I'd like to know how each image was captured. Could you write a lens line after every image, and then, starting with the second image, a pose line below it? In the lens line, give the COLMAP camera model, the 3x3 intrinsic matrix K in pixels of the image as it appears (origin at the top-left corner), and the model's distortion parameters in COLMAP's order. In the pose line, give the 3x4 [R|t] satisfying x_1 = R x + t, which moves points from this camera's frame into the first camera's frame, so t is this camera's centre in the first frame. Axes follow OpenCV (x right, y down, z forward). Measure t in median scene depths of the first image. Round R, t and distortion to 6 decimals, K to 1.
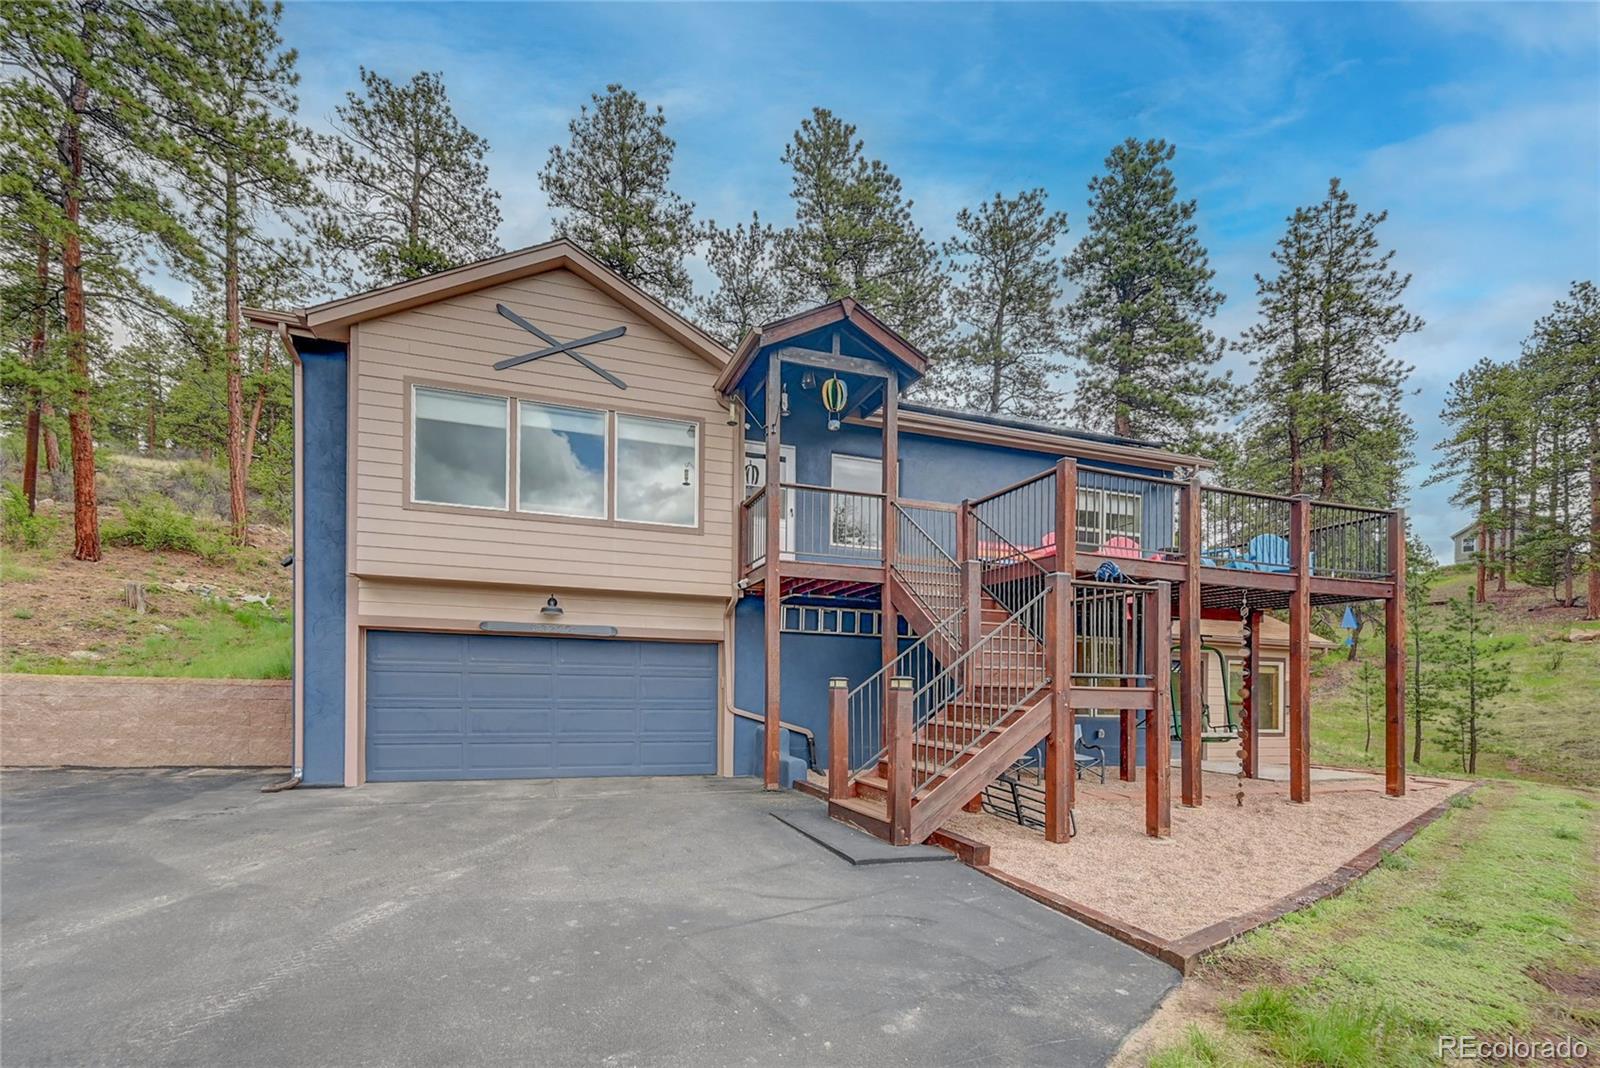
lens RADIAL K [[643.6, 0, 799.7], [0, 643.6, 516.8], [0, 0, 1]] dist [-0.001160, 0.000499]
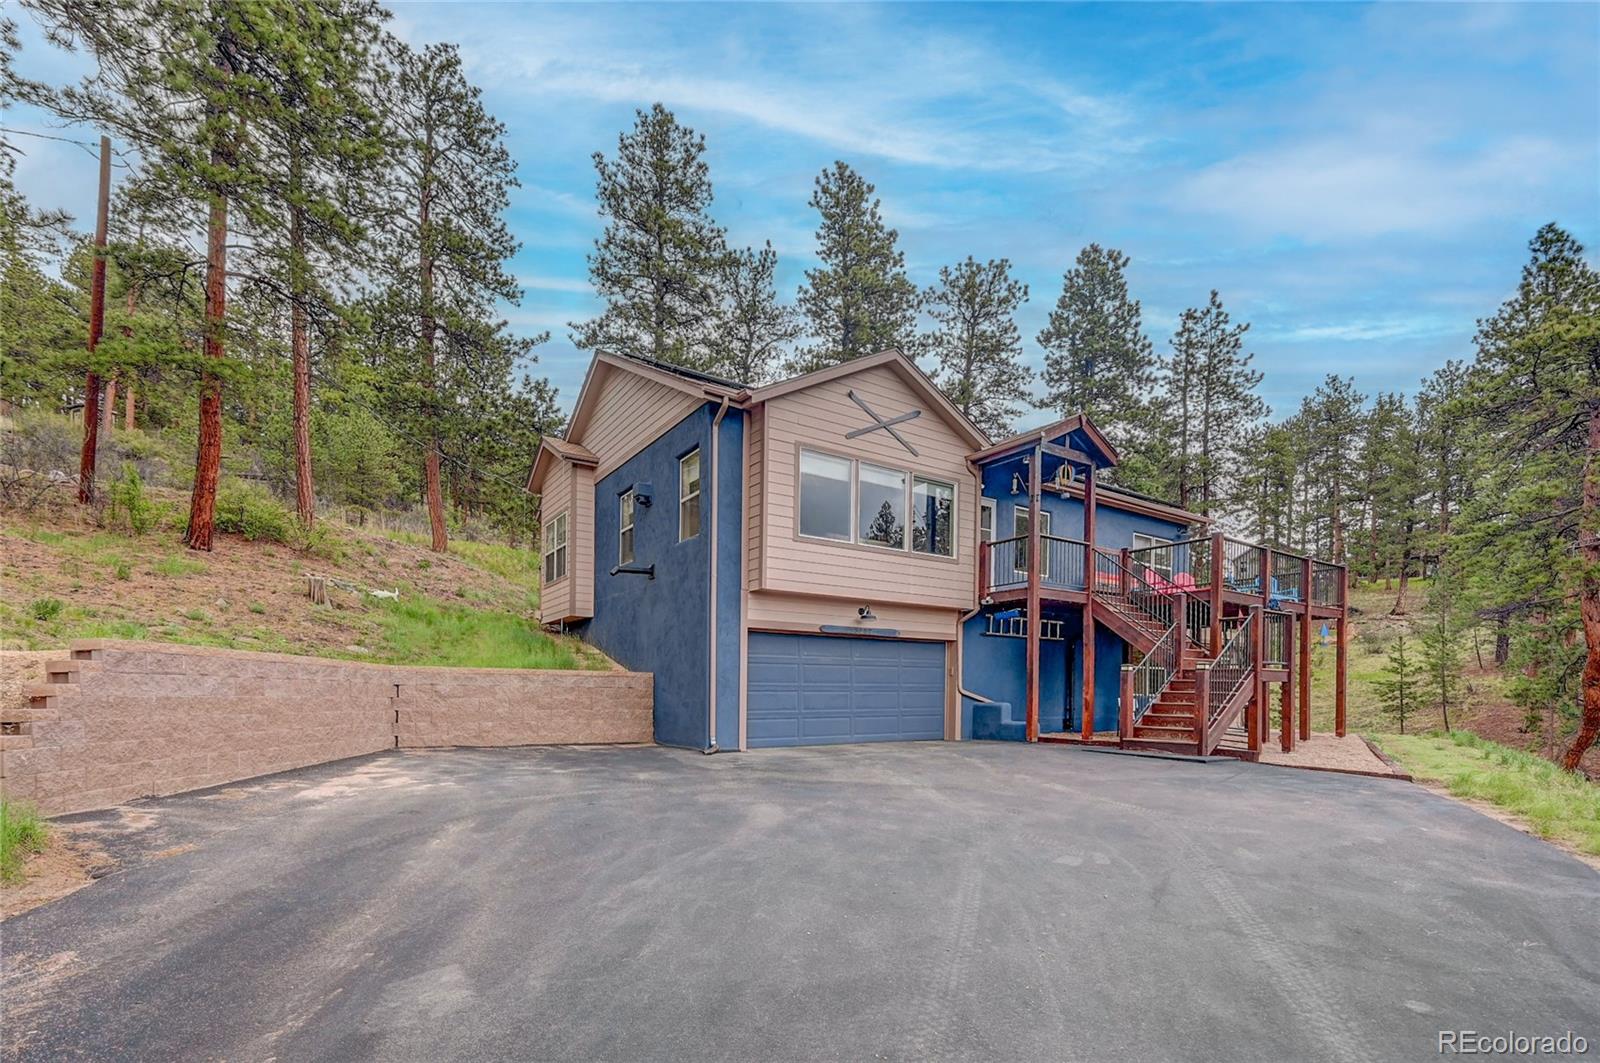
lens RADIAL K [[677.2, 0, 798.7], [0, 677.2, 496.8], [0, 0, 1]] dist [-0.001442, -0.000072]
pose [[0.965070, 0.061778, 0.254605, -0.821428], [-0.057590, 0.998055, -0.023877, -0.059522], [-0.255585, 0.008380, 0.966750, -0.308014]]
